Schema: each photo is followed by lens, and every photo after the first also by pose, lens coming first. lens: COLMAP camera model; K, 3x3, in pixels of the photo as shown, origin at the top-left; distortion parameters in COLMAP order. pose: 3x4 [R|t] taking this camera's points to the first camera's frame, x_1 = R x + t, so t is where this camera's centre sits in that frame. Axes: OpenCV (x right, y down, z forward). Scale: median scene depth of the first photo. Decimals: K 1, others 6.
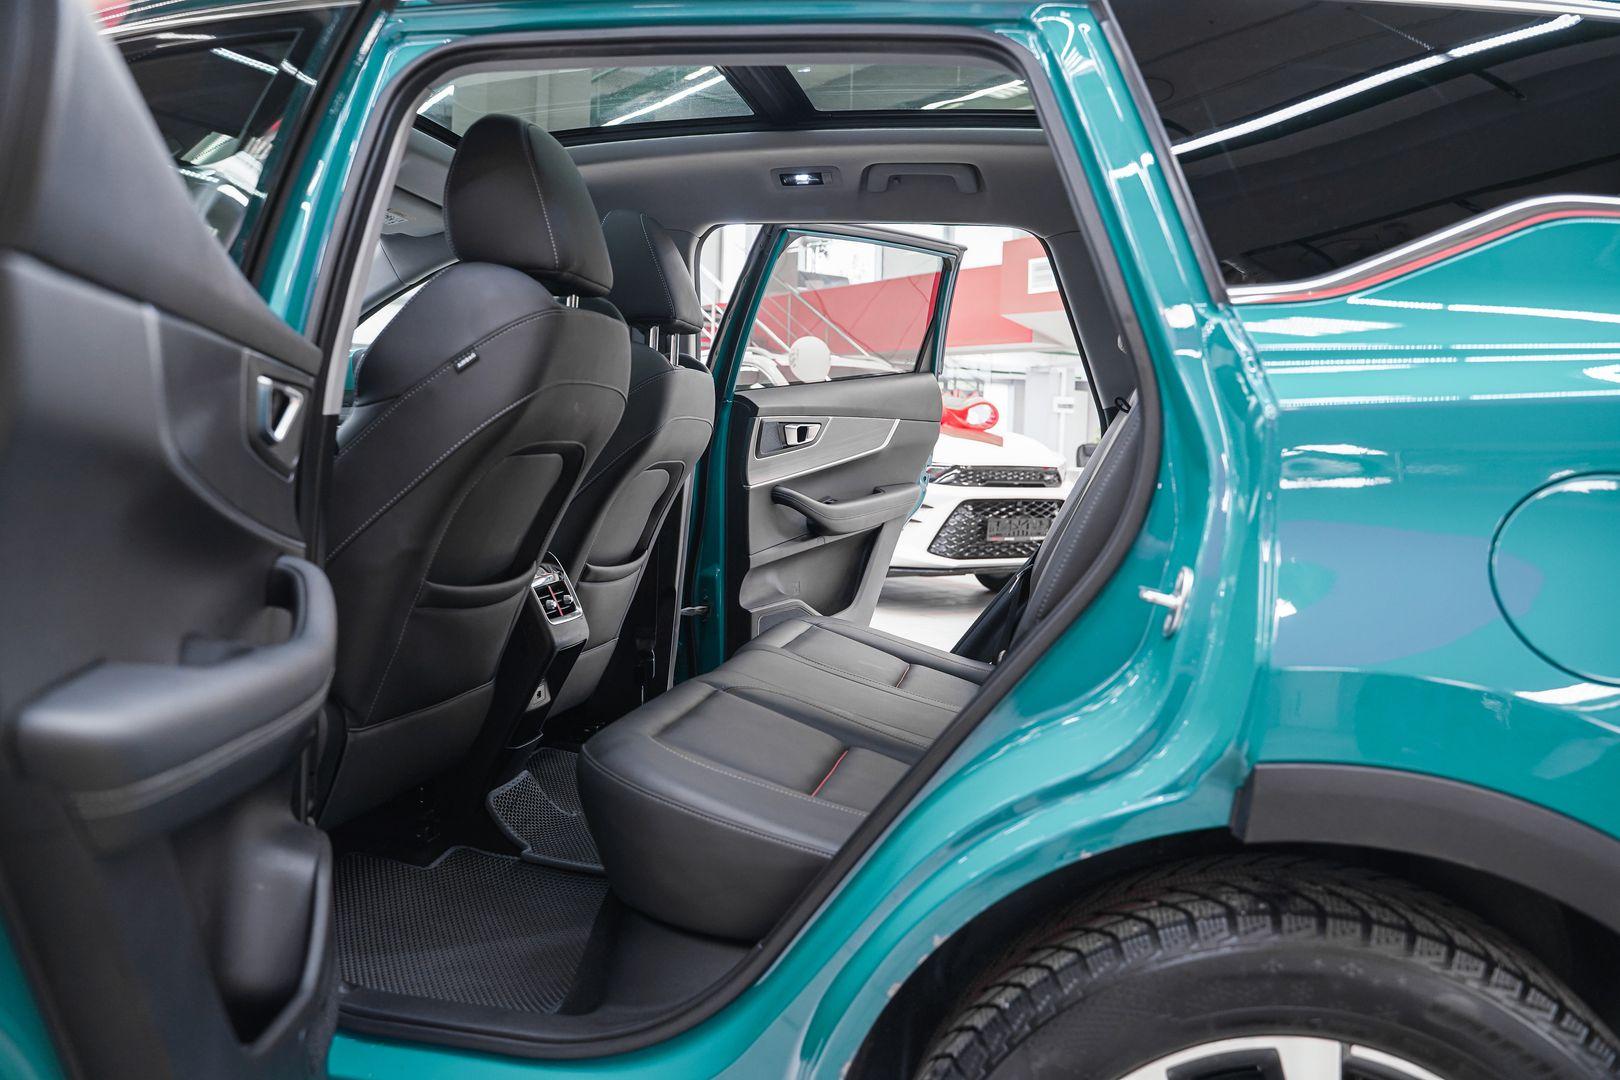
lens RADIAL K [[1337.9, 0, 810.0], [0, 1337.9, 540.0], [0, 0, 1]] dist [-0.115853, 0.104697]
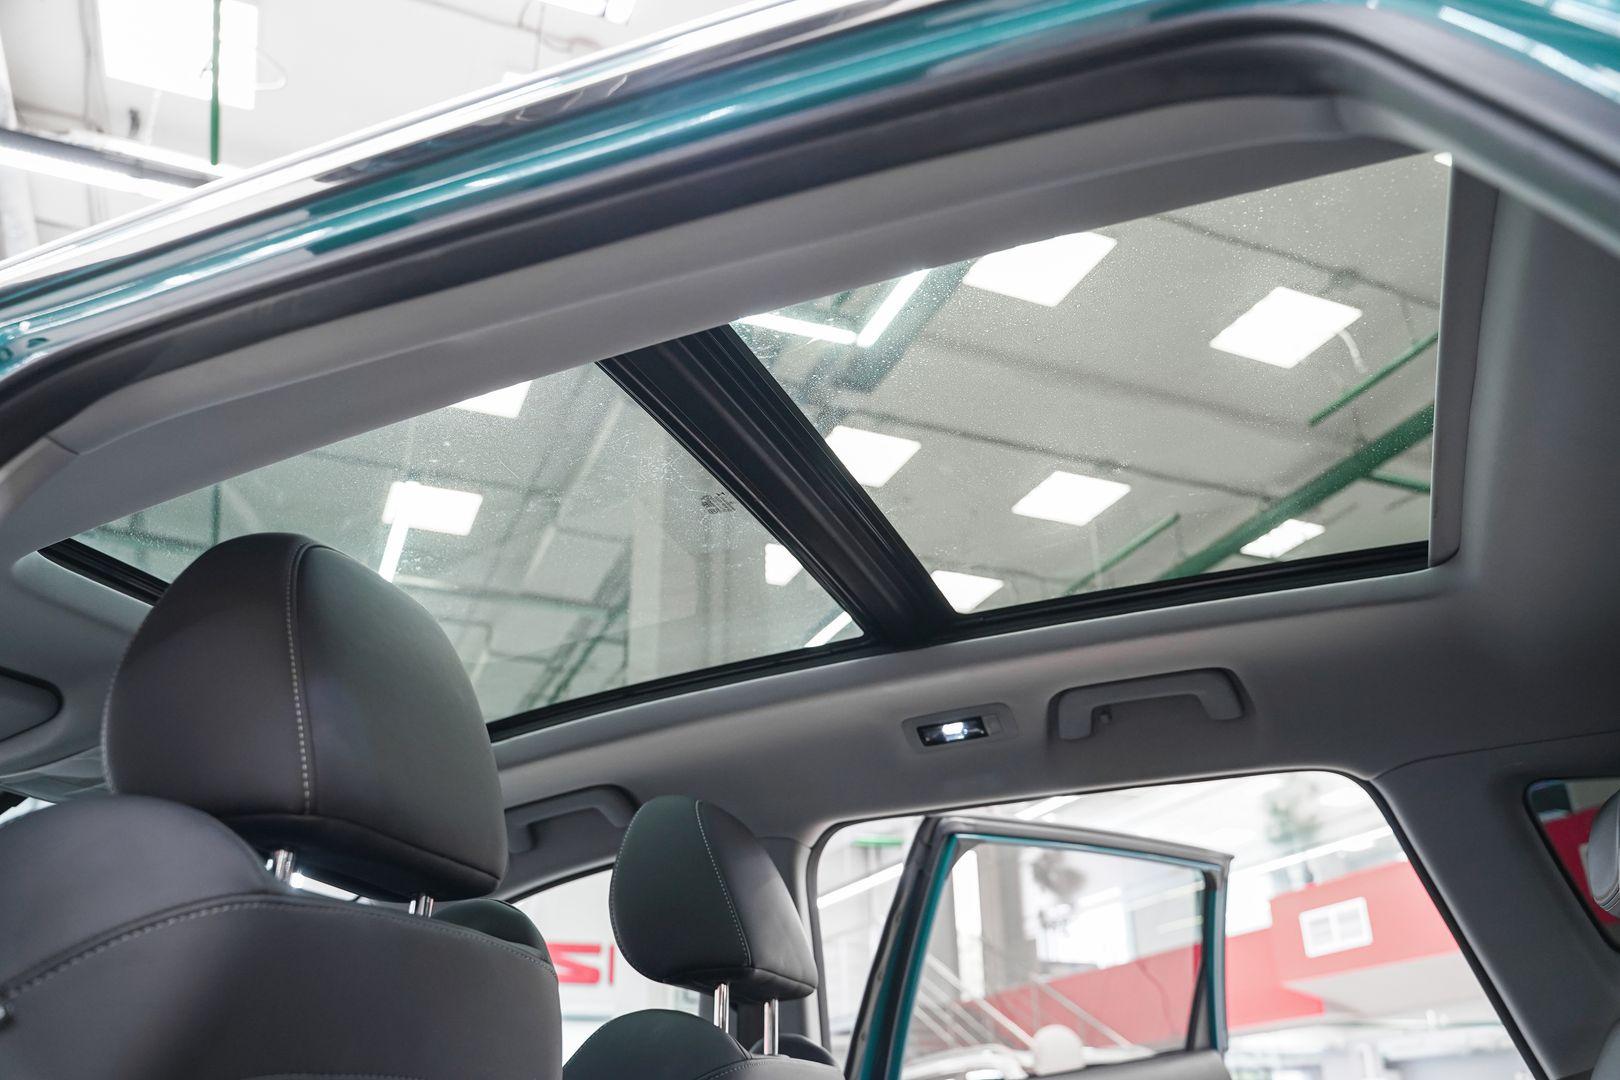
lens RADIAL K [[1337.9, 0, 810.0], [0, 1337.9, 540.0], [0, 0, 1]] dist [-0.115853, 0.104697]
pose [[0.980827, -0.128075, -0.146886, 0.027560], [0.038204, 0.865463, -0.499515, -0.032719], [0.191100, 0.484326, 0.853762, 0.350871]]
